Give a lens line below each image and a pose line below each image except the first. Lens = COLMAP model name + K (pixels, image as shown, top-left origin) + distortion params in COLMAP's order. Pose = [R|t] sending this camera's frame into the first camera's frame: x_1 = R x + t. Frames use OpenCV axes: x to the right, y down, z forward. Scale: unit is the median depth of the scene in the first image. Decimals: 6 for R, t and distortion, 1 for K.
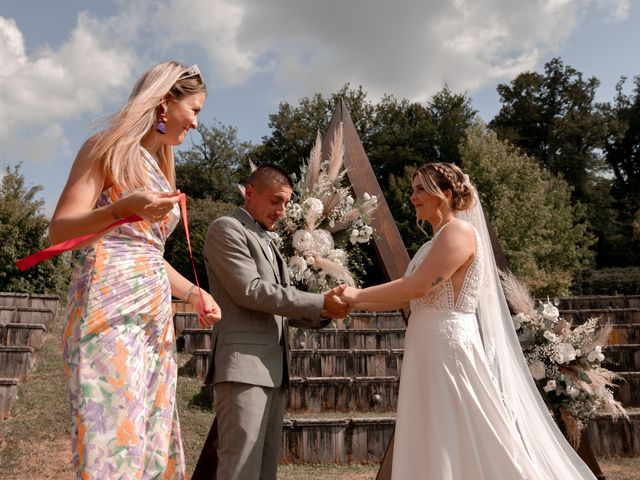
lens RADIAL K [[623.1, 0, 320.0], [0, 623.1, 240.0], [0, 0, 1]] dist [-0.008028, -0.001622]
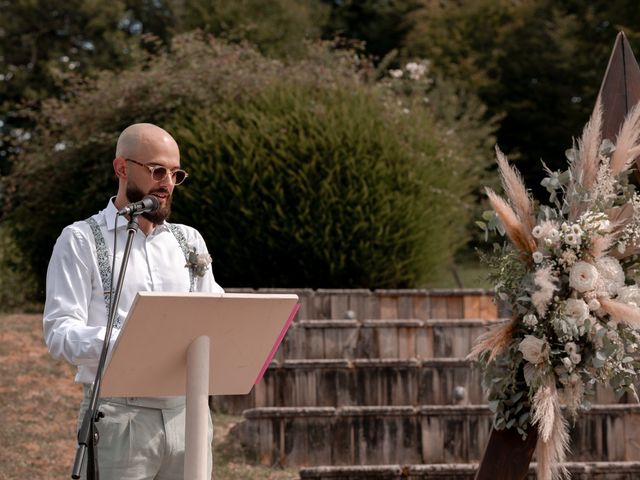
lens RADIAL K [[1955.7, 0, 320.0], [0, 1955.7, 240.0], [0, 0, 1]] dist [0.037067, -0.200168]
pose [[0.999792, -0.007295, -0.019055, -0.257775], [0.009328, 0.994013, 0.108863, -0.257848], [0.018147, -0.109018, 0.993874, -1.079503]]
